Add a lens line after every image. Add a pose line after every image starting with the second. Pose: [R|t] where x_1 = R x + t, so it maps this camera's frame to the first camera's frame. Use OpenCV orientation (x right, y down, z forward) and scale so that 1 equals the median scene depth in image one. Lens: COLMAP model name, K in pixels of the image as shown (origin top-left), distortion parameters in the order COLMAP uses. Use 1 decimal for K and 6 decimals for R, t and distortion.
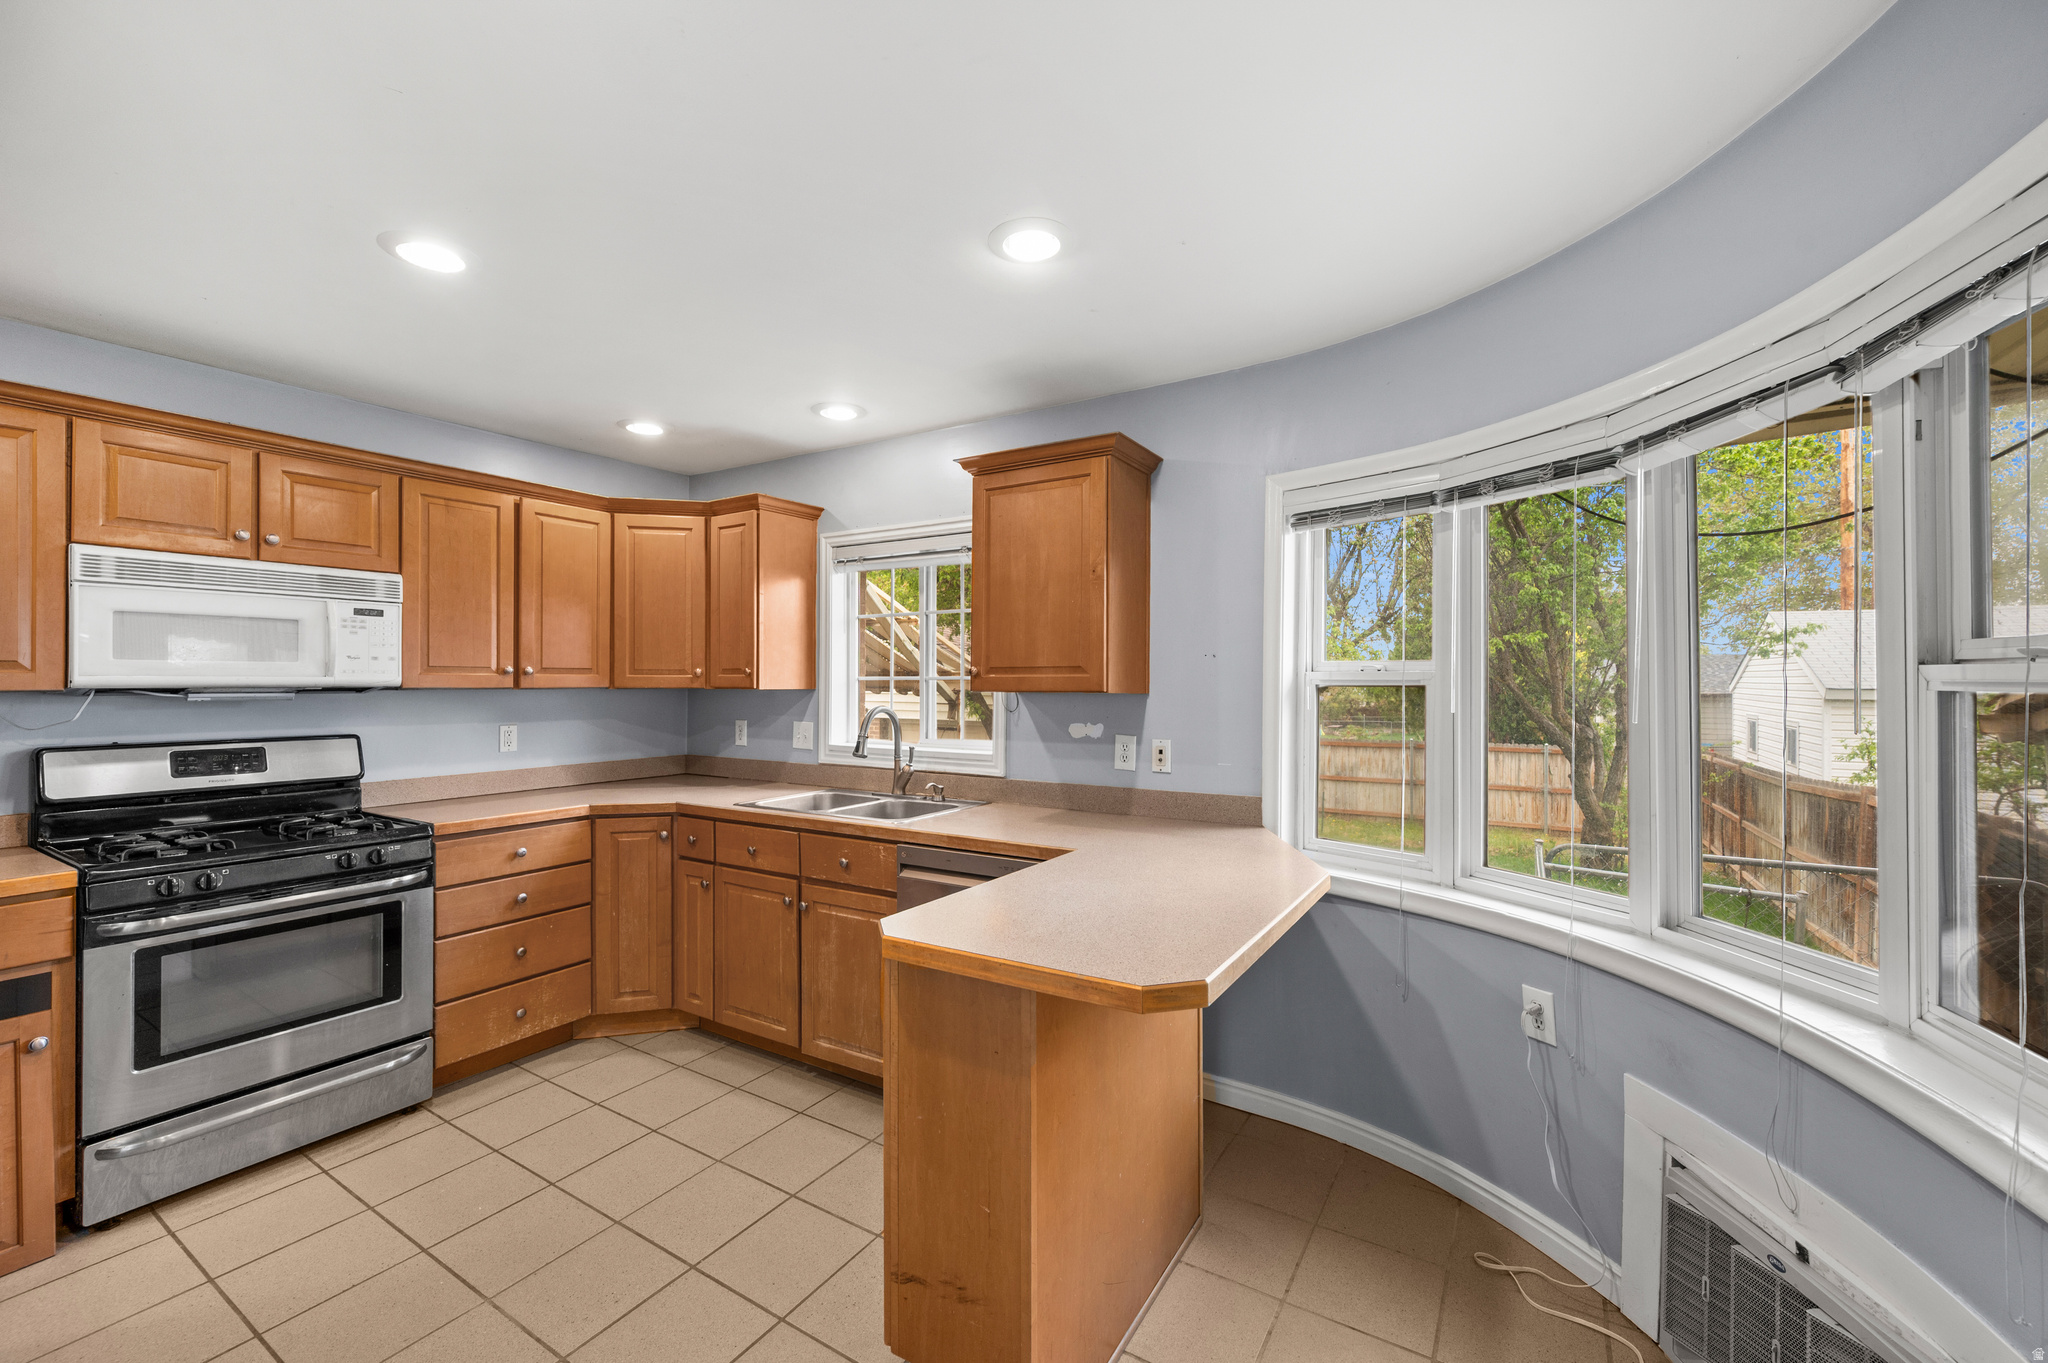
lens RADIAL K [[823.3, 0, 1040.8], [0, 823.3, 683.3], [0, 0, 1]] dist [-0.003543, 0.000175]
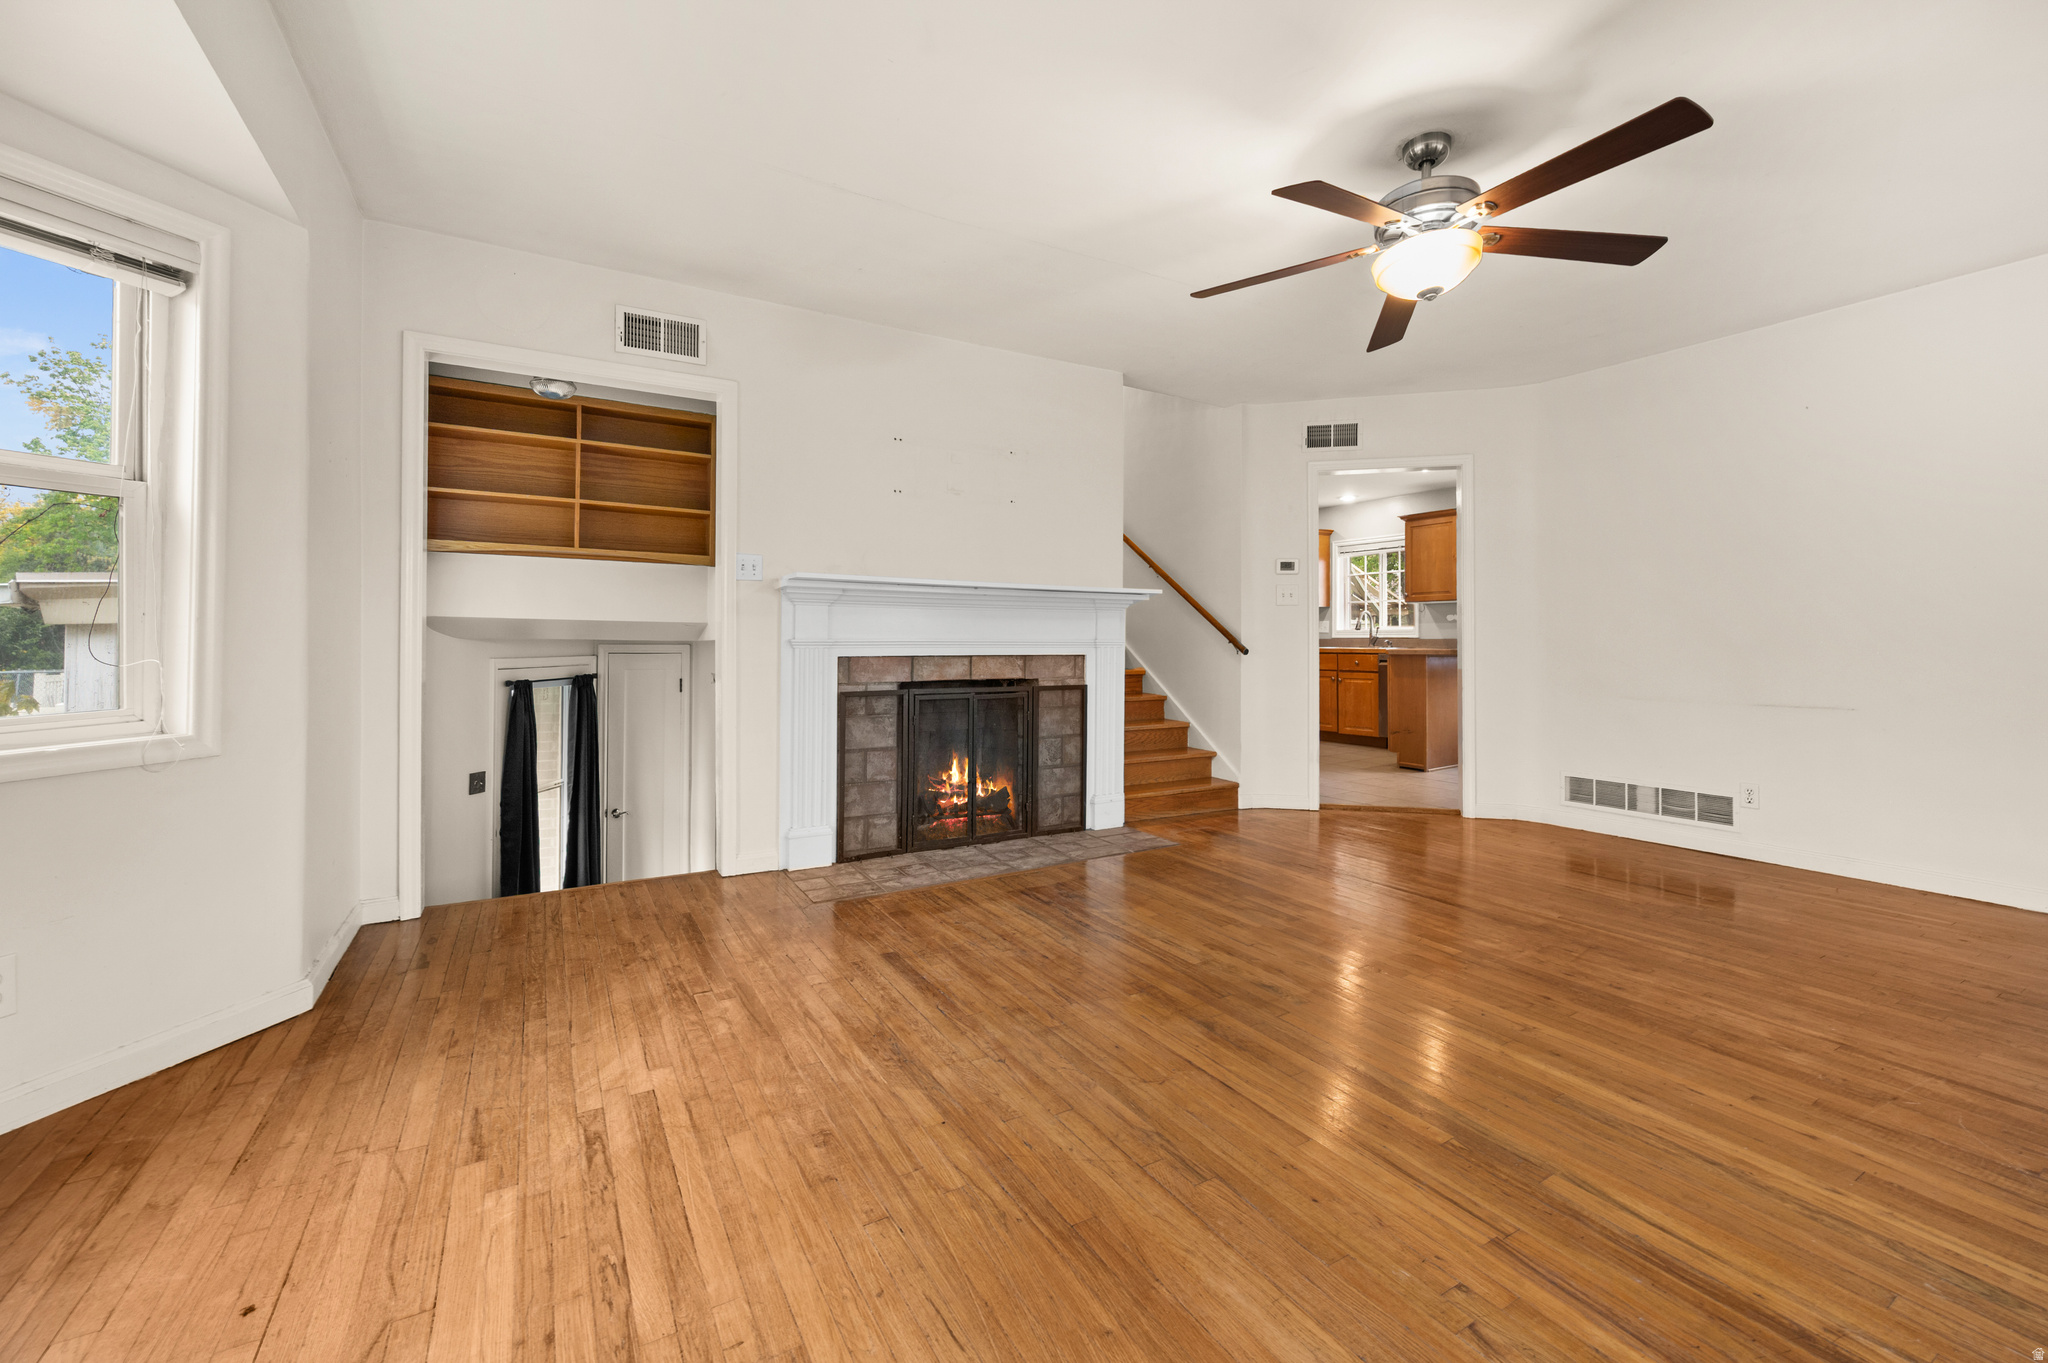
lens RADIAL K [[823.3, 0, 1030.2], [0, 823.3, 632.1], [0, 0, 1]] dist [-0.003543, 0.000175]
pose [[0.884119, -0.006094, -0.467222, 0.087859], [-0.000911, 0.999891, -0.014765, 0.151210], [0.467261, 0.013479, 0.884017, -1.956304]]
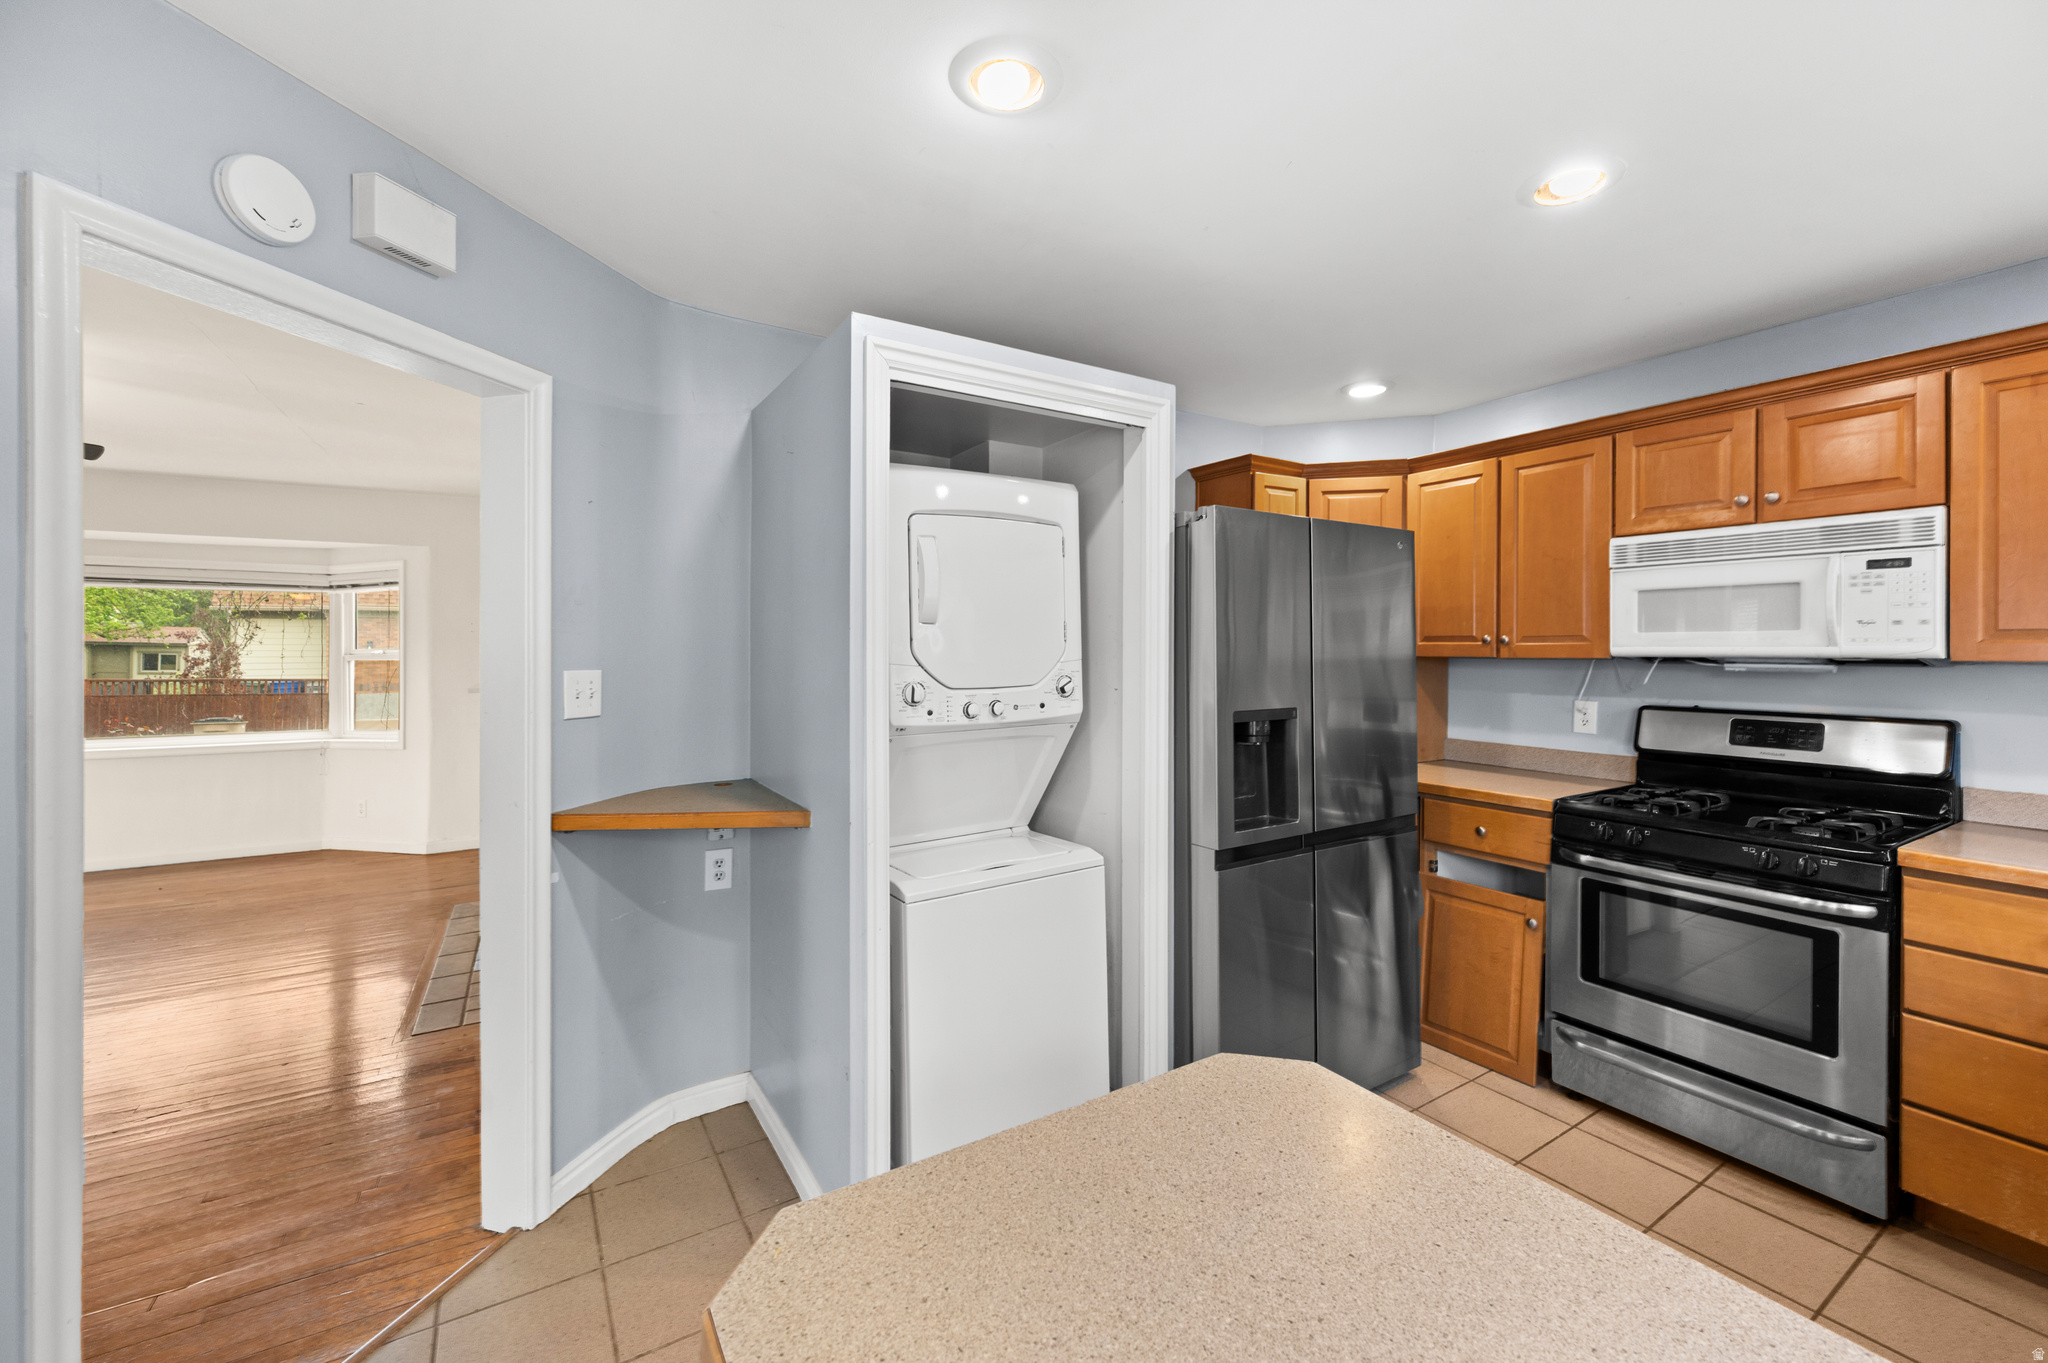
lens RADIAL K [[823.3, 0, 1034.6], [0, 823.3, 651.0], [0, 0, 1]] dist [-0.003543, 0.000175]
pose [[-0.441303, 0.001804, -0.897356, 0.236058], [-0.002270, 0.999993, 0.003126, -0.003639], [0.897355, 0.003417, -0.441296, 0.610639]]
